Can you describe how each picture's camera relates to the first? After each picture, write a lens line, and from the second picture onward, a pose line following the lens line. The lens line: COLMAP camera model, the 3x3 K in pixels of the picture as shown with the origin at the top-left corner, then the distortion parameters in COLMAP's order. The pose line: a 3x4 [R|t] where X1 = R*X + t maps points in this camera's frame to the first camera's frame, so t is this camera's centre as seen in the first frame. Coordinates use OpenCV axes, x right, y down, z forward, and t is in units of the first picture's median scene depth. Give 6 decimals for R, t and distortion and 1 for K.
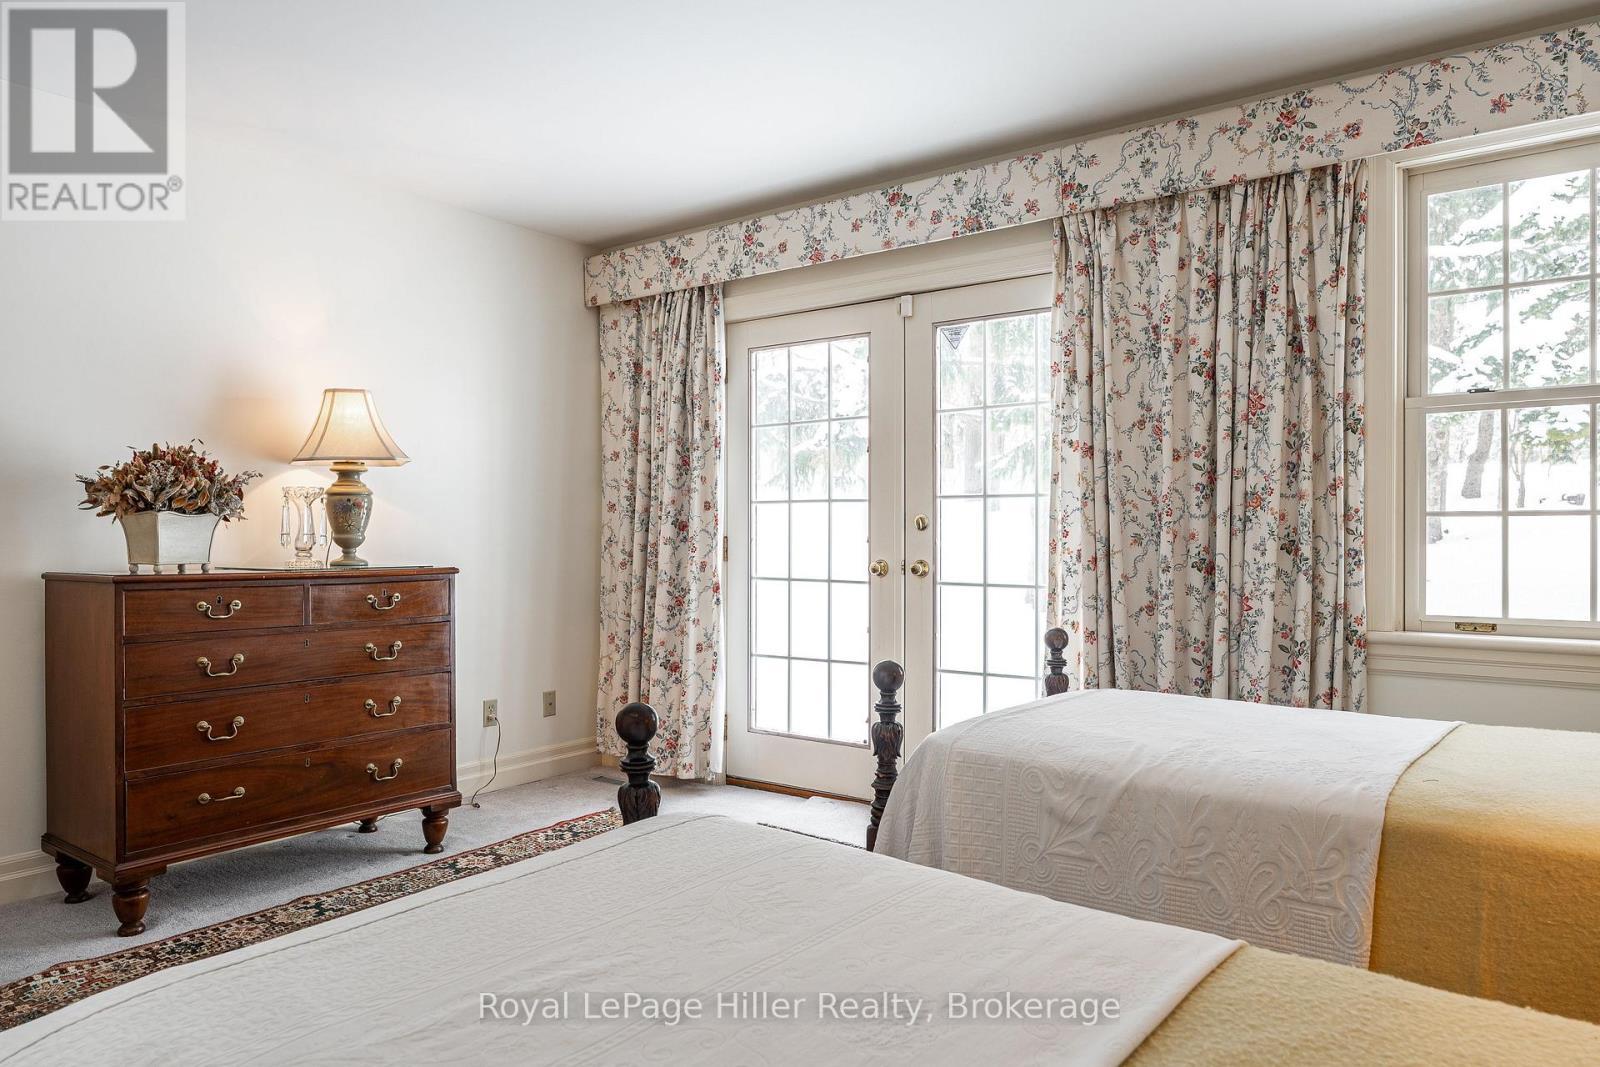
lens RADIAL K [[1066.2, 0, 800.0], [0, 1066.2, 533.5], [0, 0, 1]] dist [-0.002219, -0.000681]
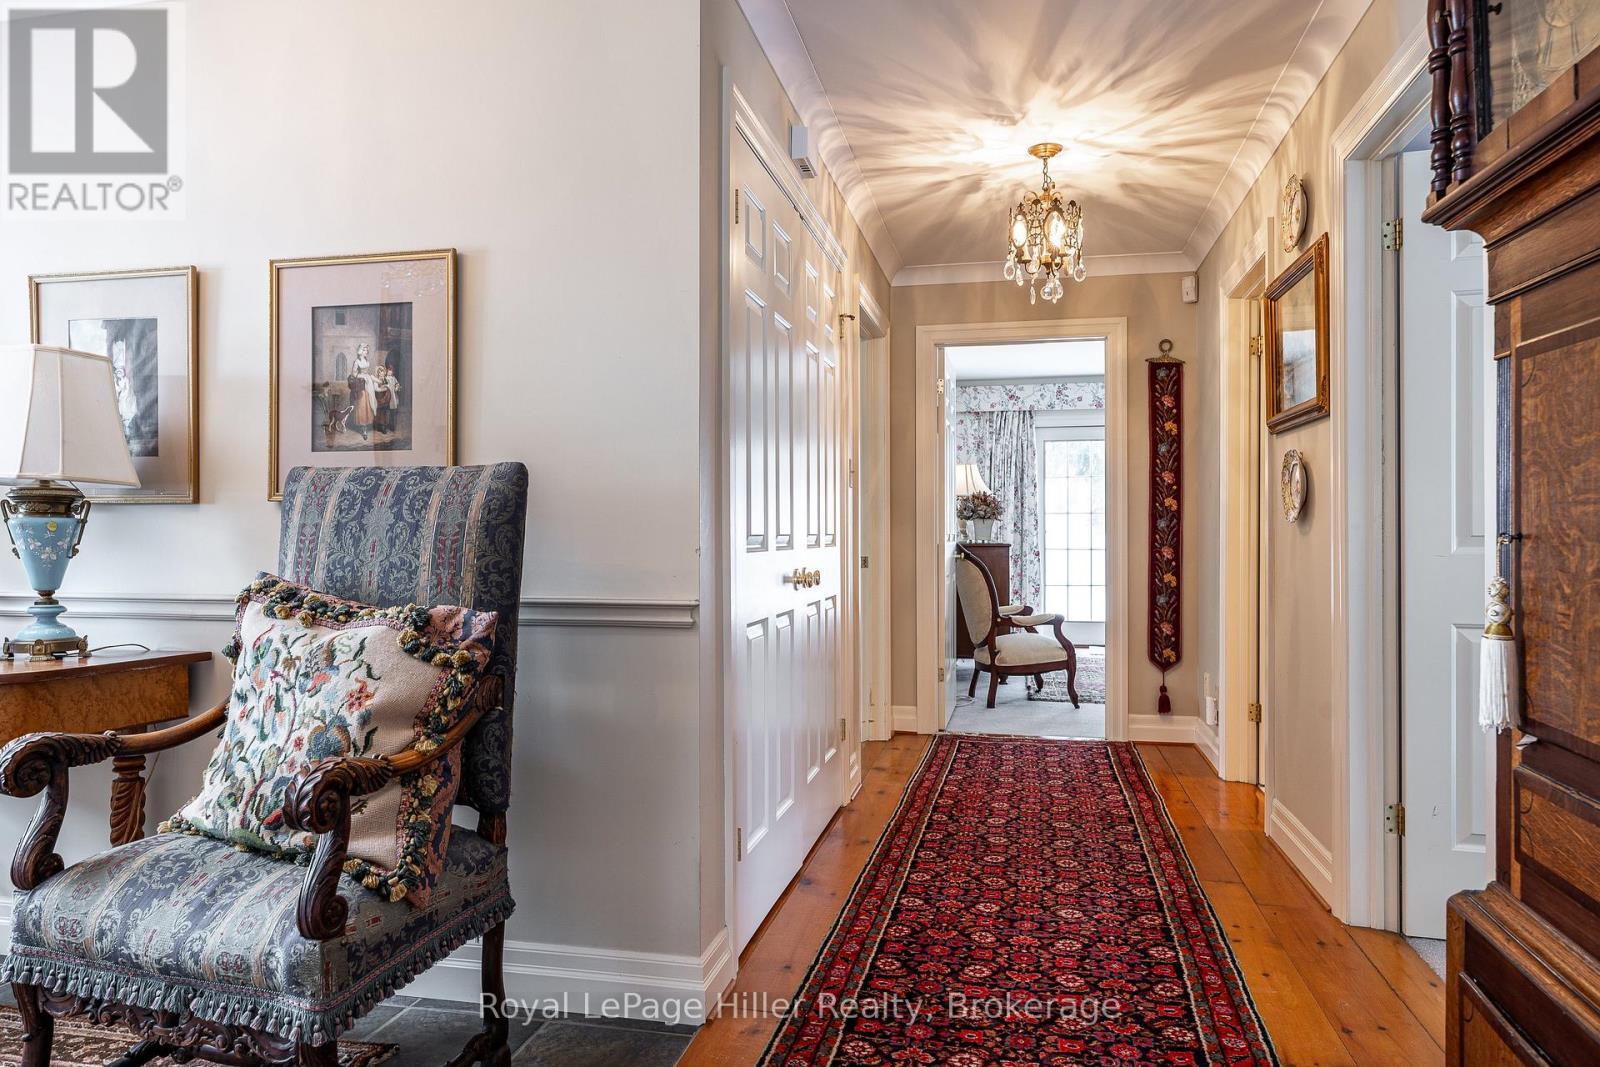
lens RADIAL K [[1066.2, 0, 800.0], [0, 1066.2, 533.5], [0, 0, 1]] dist [-0.002219, -0.000681]
pose [[0.904230, -0.002140, 0.427040, -1.391163], [0.002110, 0.999998, 0.000545, 0.007586], [-0.427040, 0.000408, 0.904233, -0.702375]]
